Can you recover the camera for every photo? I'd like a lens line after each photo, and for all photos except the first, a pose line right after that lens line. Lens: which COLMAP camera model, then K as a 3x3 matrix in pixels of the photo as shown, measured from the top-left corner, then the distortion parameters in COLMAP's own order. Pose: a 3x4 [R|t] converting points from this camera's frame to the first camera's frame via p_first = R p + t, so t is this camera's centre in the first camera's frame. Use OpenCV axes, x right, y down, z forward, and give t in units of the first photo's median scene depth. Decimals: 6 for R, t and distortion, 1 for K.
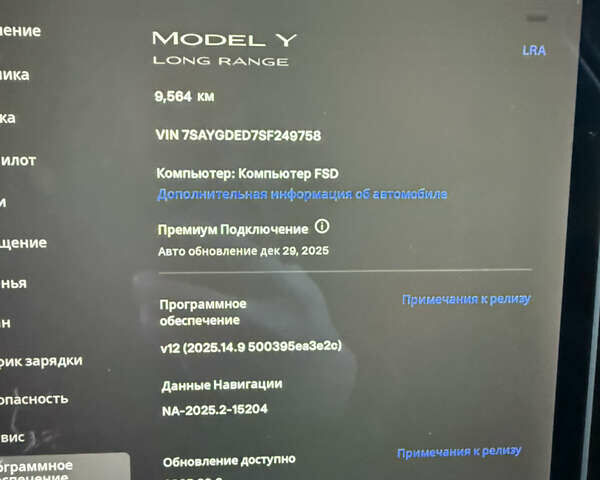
lens RADIAL K [[544.9, 0, 300.0], [0, 544.9, 240.0], [0, 0, 1]] dist [0.005958, -0.008125]
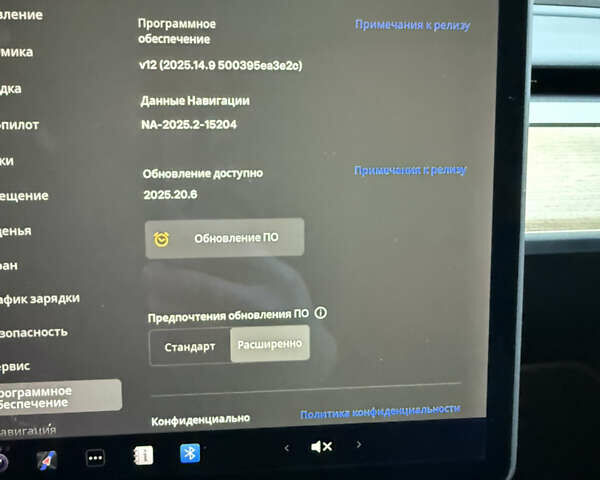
lens RADIAL K [[460.7, 0, 264.9], [0, 460.7, 240.1], [0, 0, 1]] dist [0.001554, -0.002604]
pose [[0.999790, -0.020473, -0.001200, -0.005617], [0.020416, 0.999130, -0.036368, 0.582664], [0.001943, 0.036336, 0.999338, 0.072376]]
